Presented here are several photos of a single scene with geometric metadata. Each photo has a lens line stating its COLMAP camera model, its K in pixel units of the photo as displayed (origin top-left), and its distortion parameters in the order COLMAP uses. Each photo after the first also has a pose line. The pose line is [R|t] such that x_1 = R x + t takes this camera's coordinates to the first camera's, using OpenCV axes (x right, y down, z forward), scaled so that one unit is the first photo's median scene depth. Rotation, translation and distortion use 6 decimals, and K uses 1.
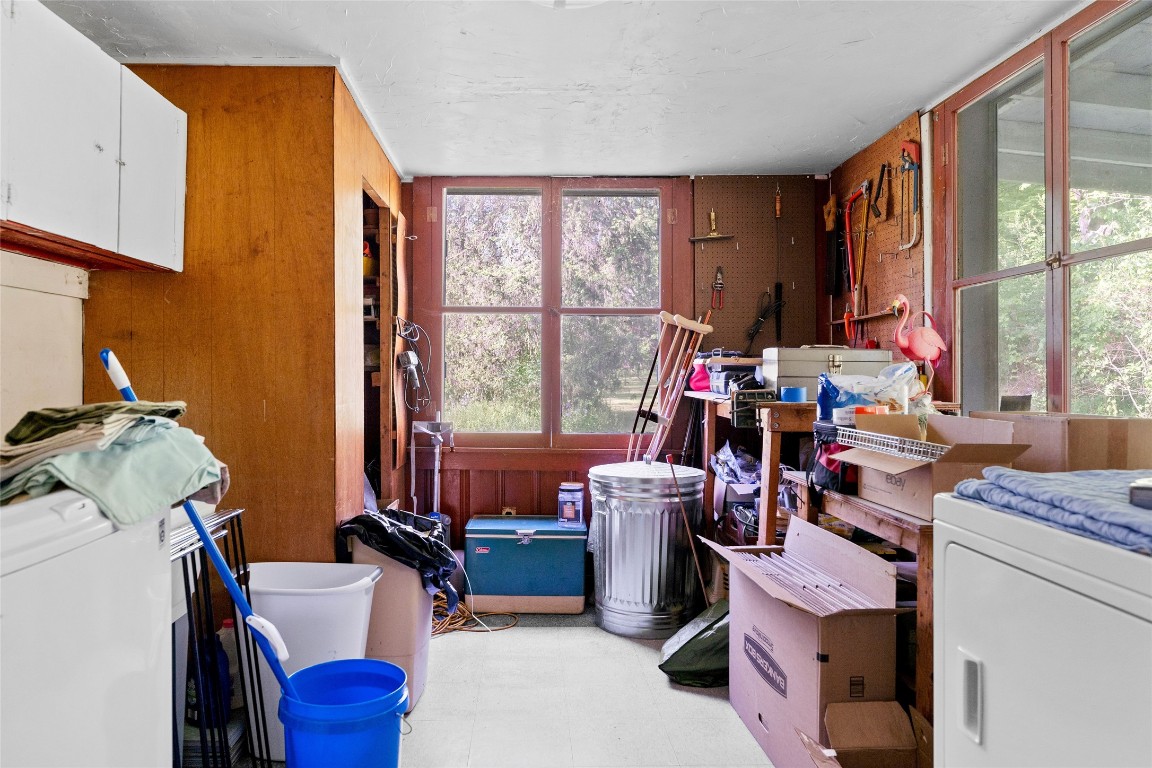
lens RADIAL K [[779.0, 0, 577.4], [0, 779.0, 376.4], [0, 0, 1]] dist [0.005103, 0.001335]
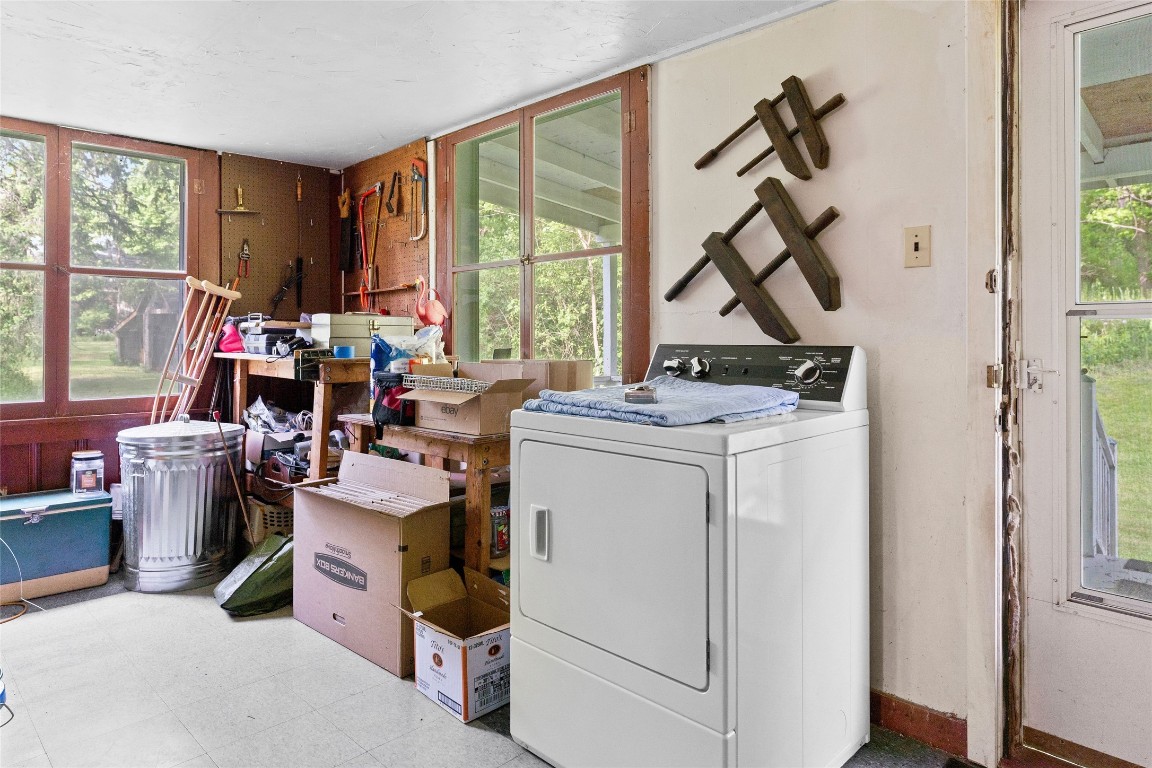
lens RADIAL K [[690.7, 0, 578.1], [0, 690.7, 345.7], [0, 0, 1]] dist [0.003623, 0.001305]
pose [[0.730258, -0.013041, 0.683047, -0.162629], [0.008720, 0.999914, 0.009768, 0.004882], [-0.683116, -0.001177, 0.730309, -0.035191]]
